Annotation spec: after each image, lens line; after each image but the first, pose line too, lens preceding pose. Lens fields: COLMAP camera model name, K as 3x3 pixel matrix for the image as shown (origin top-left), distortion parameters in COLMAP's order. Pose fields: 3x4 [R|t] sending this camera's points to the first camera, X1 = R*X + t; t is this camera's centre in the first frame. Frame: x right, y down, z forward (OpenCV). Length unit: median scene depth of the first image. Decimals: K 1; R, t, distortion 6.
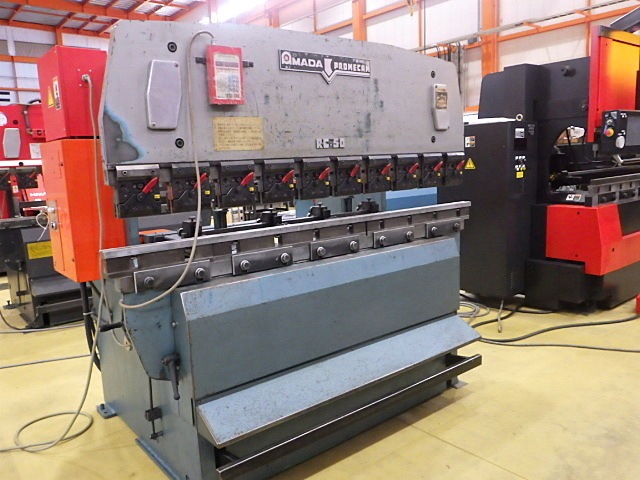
lens RADIAL K [[522.9, 0, 319.6], [0, 522.9, 238.8], [0, 0, 1]] dist [0.009648, -0.006792]
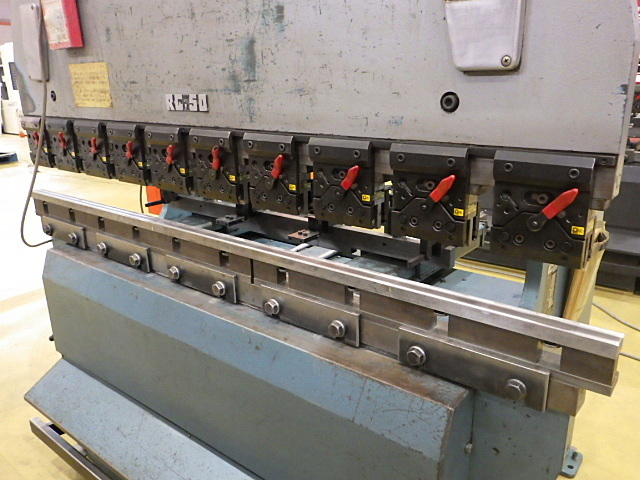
lens RADIAL K [[522.9, 0, 320.0], [0, 522.9, 241.6], [0, 0, 1]] dist [0.009648, -0.006792]
pose [[0.213344, 0.327240, -0.920543, 0.615532], [-0.139582, 0.942779, 0.302795, -0.230145], [0.966955, 0.063891, 0.246812, 0.999956]]
